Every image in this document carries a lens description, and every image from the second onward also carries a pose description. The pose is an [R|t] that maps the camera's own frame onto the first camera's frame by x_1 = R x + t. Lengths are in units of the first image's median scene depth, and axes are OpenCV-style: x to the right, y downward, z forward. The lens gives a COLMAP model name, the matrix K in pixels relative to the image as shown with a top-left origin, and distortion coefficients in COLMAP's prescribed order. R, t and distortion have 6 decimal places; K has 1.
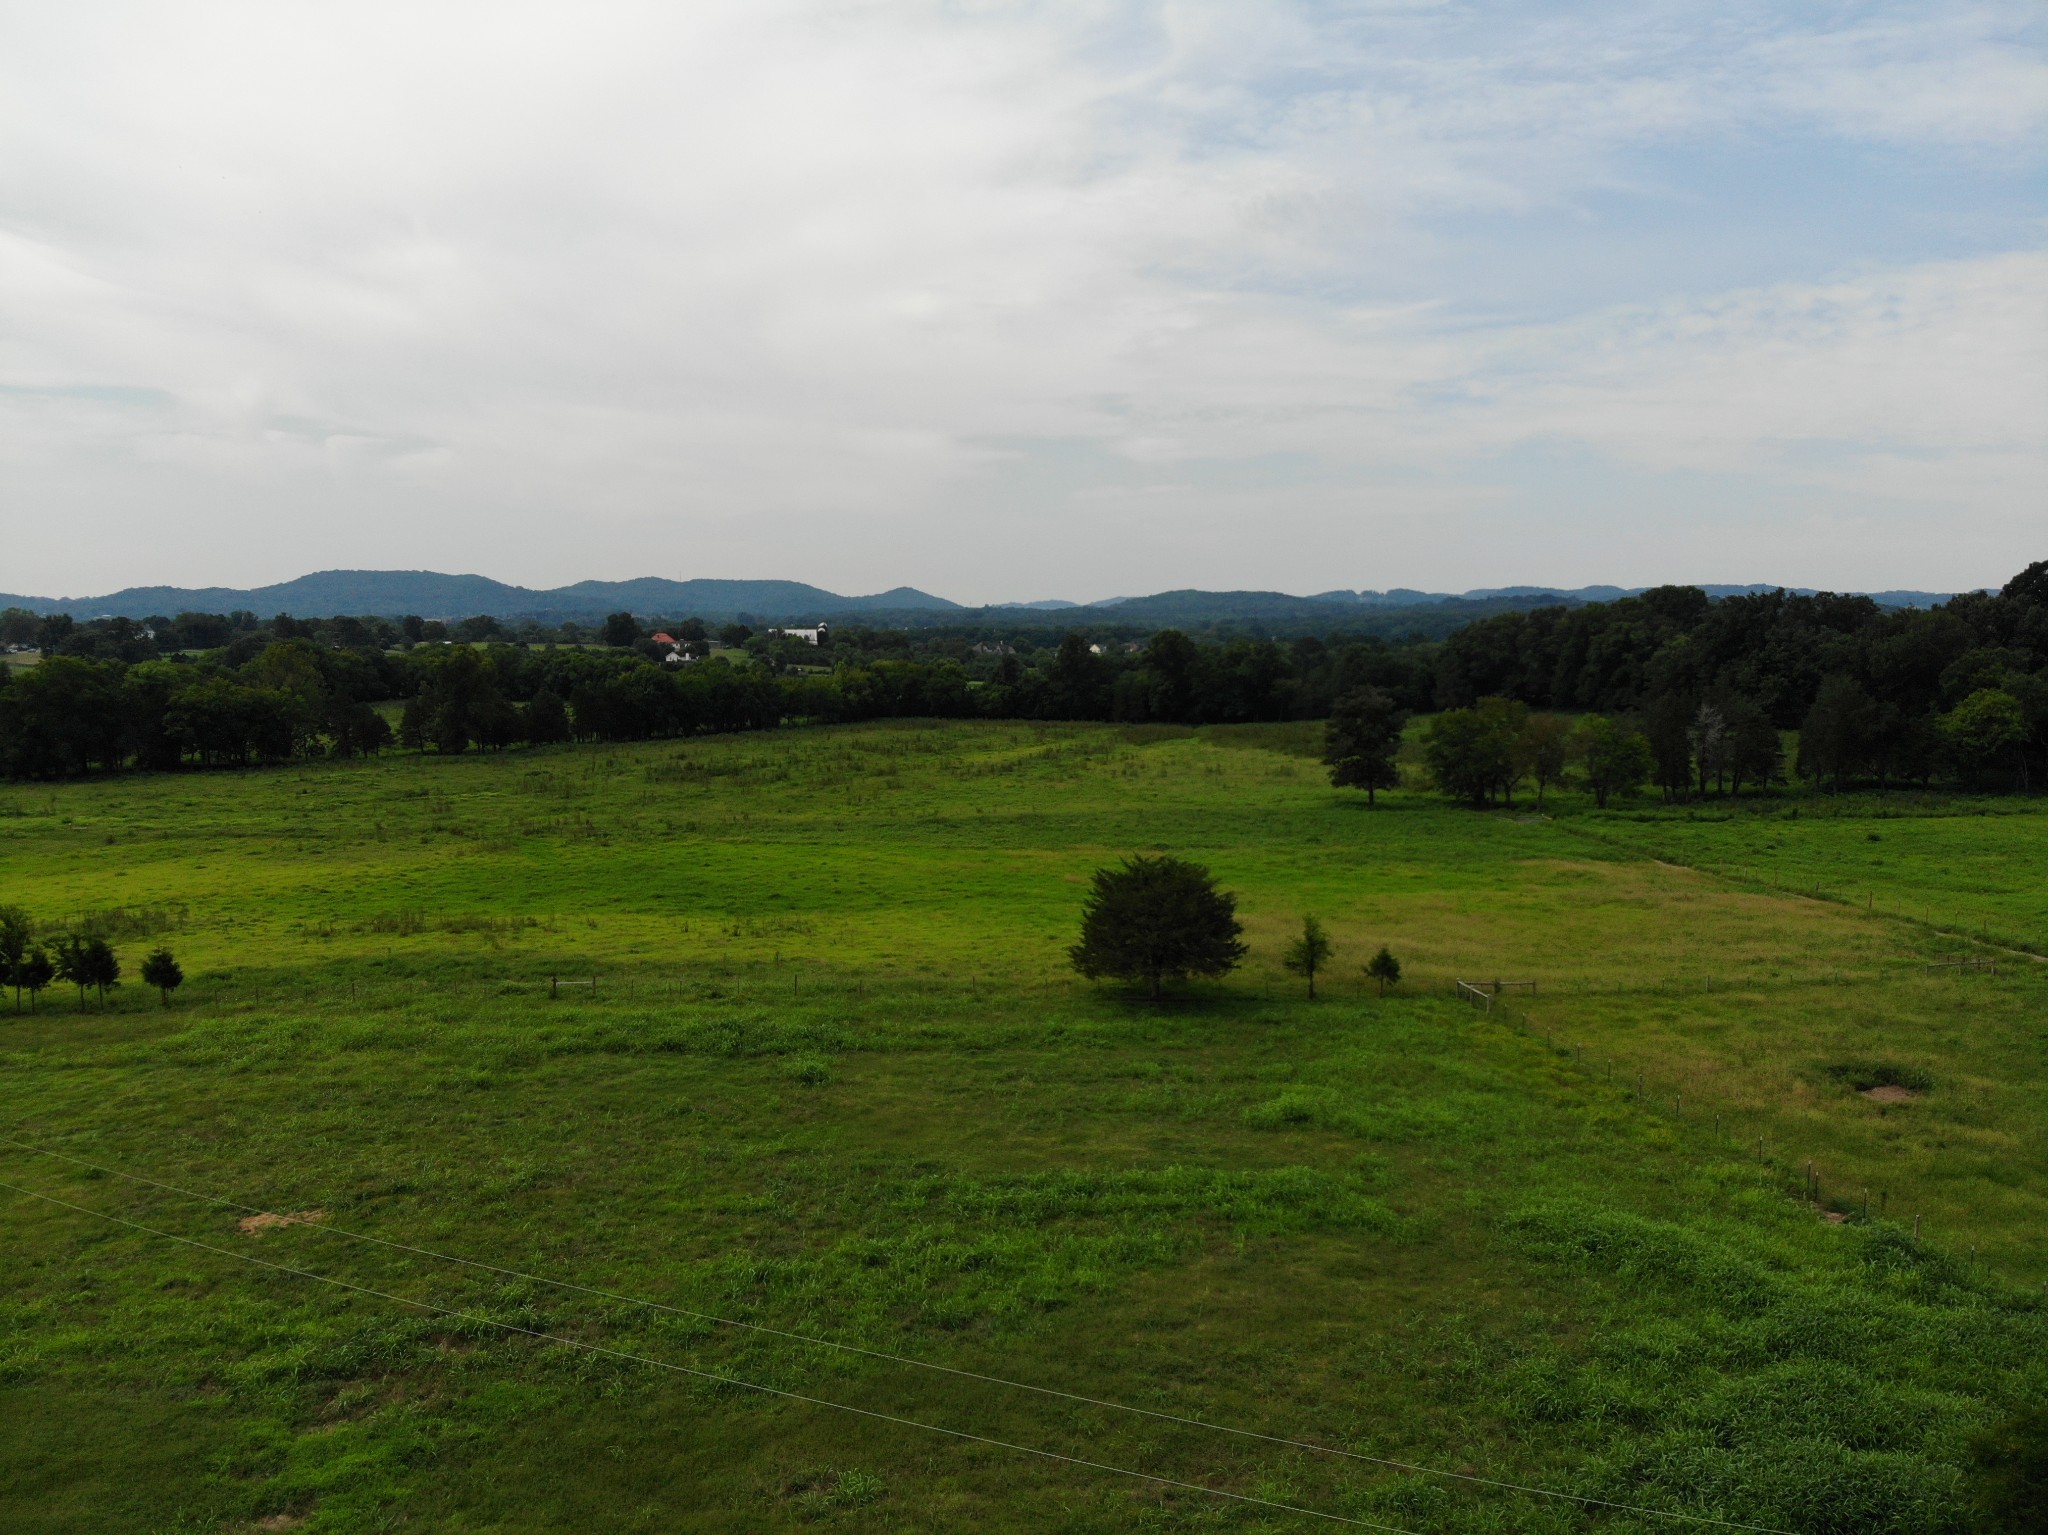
lens RADIAL K [[1517.0, 0, 1015.0], [0, 1517.0, 780.8], [0, 0, 1]] dist [0.035556, -0.141532]
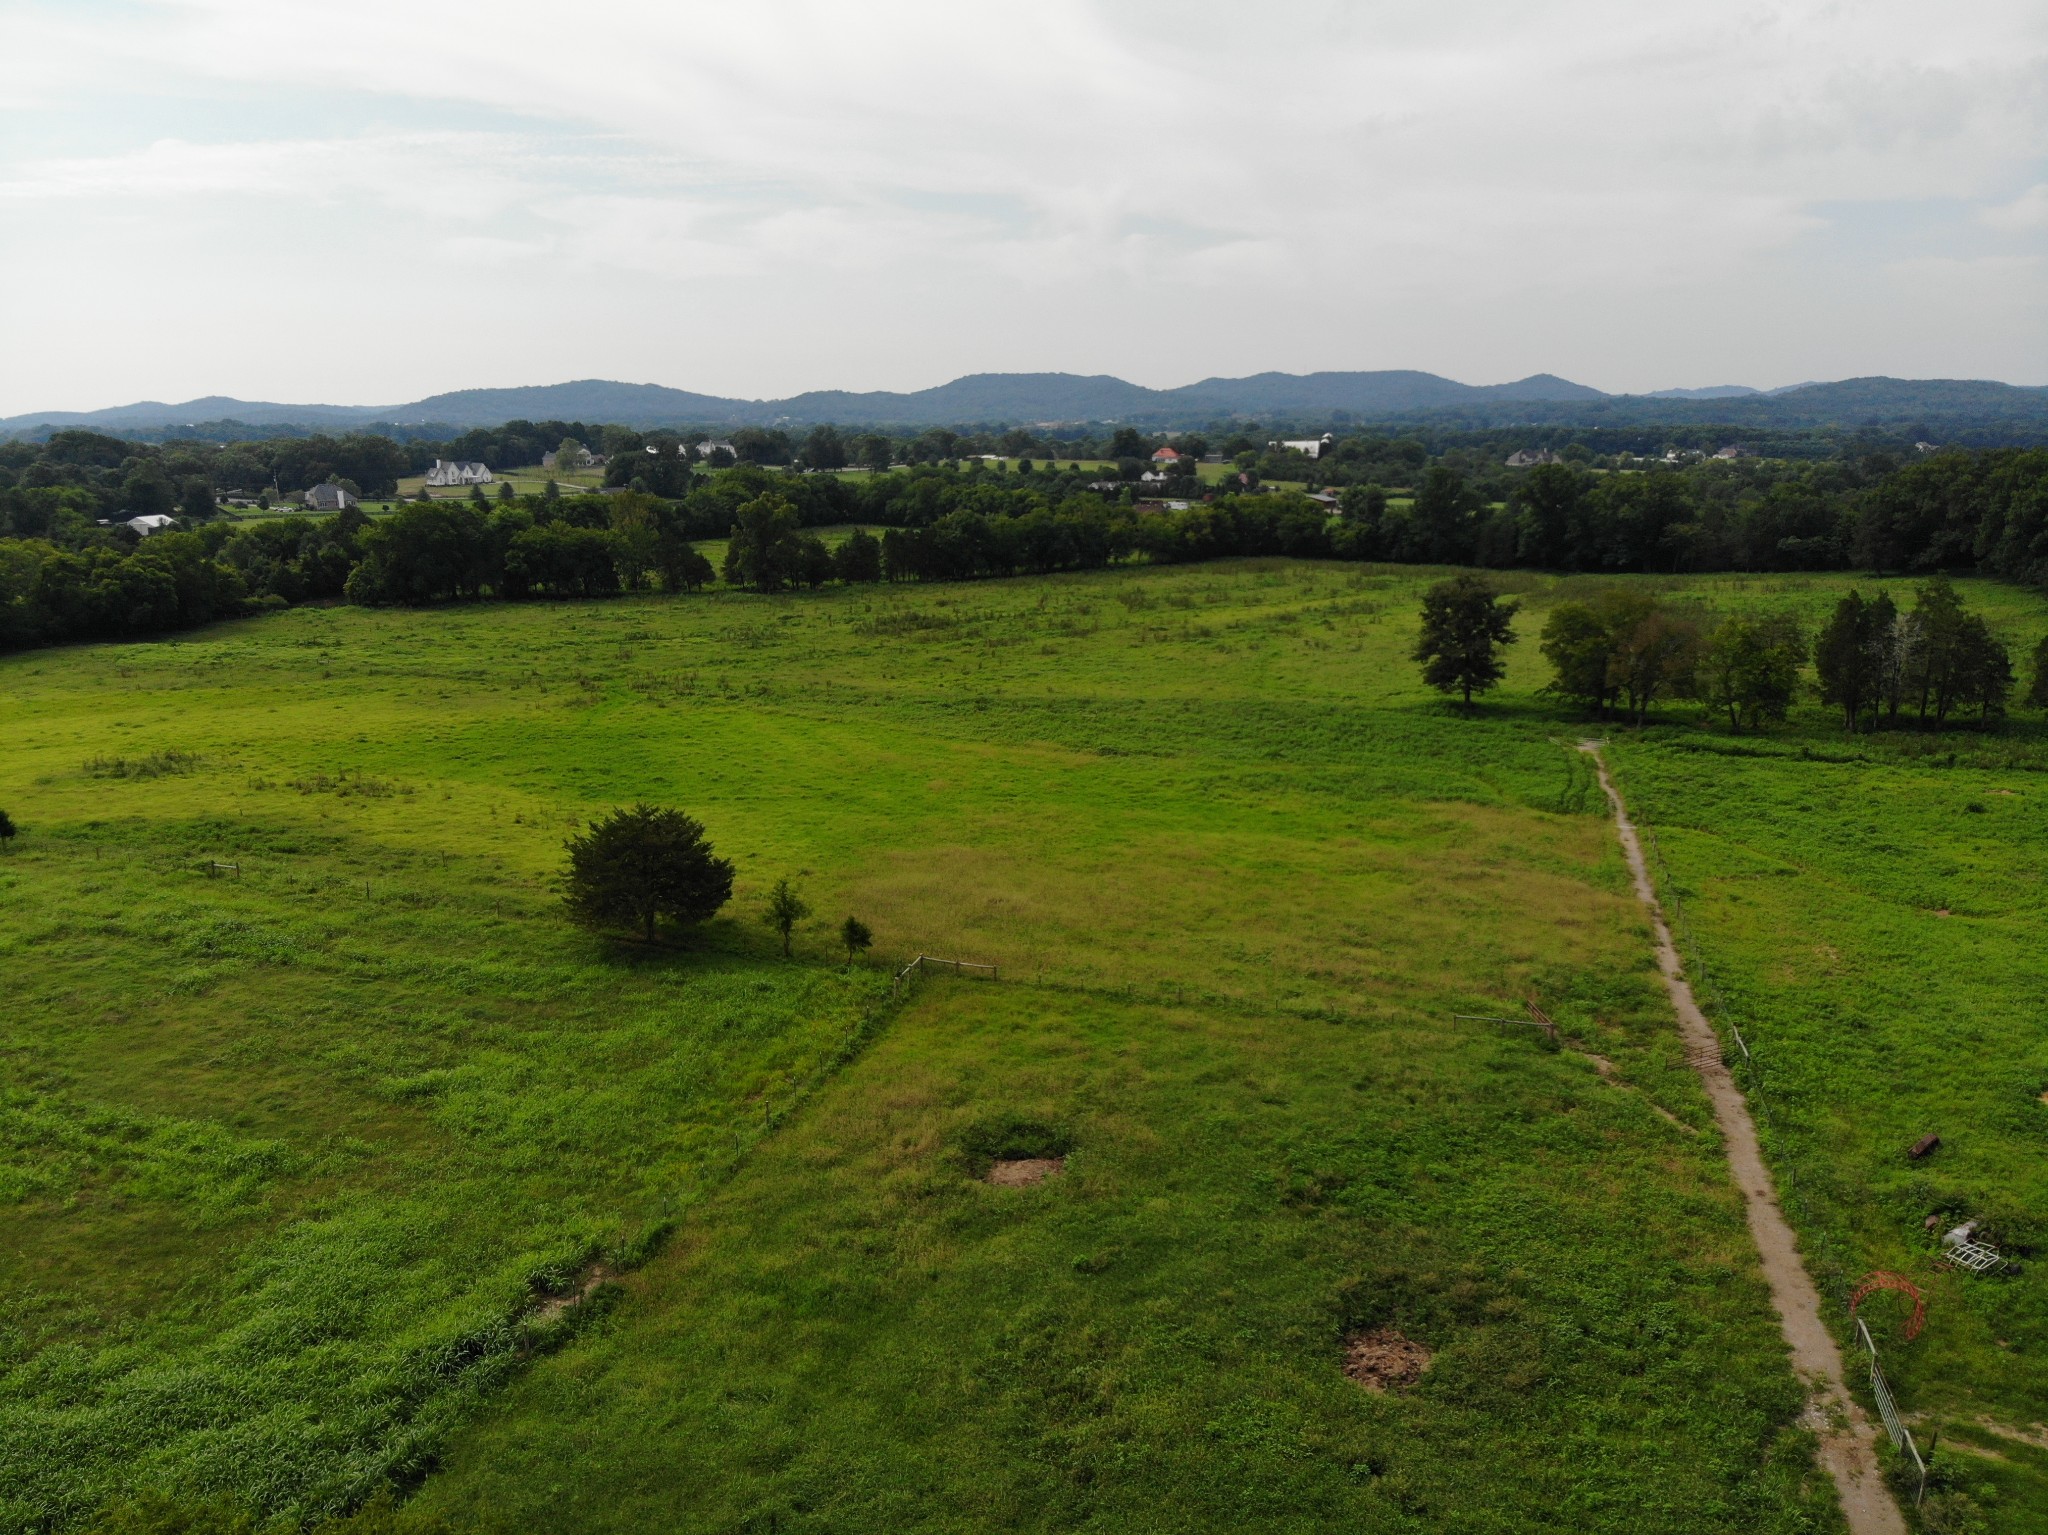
lens RADIAL K [[1517.0, 0, 1012.5], [0, 1517.0, 803.5], [0, 0, 1]] dist [0.035556, -0.141532]
pose [[0.913696, 0.089527, -0.396414, 0.302893], [-0.030511, 0.987792, 0.152760, -0.048504], [0.405251, -0.127481, 0.905274, 0.069915]]
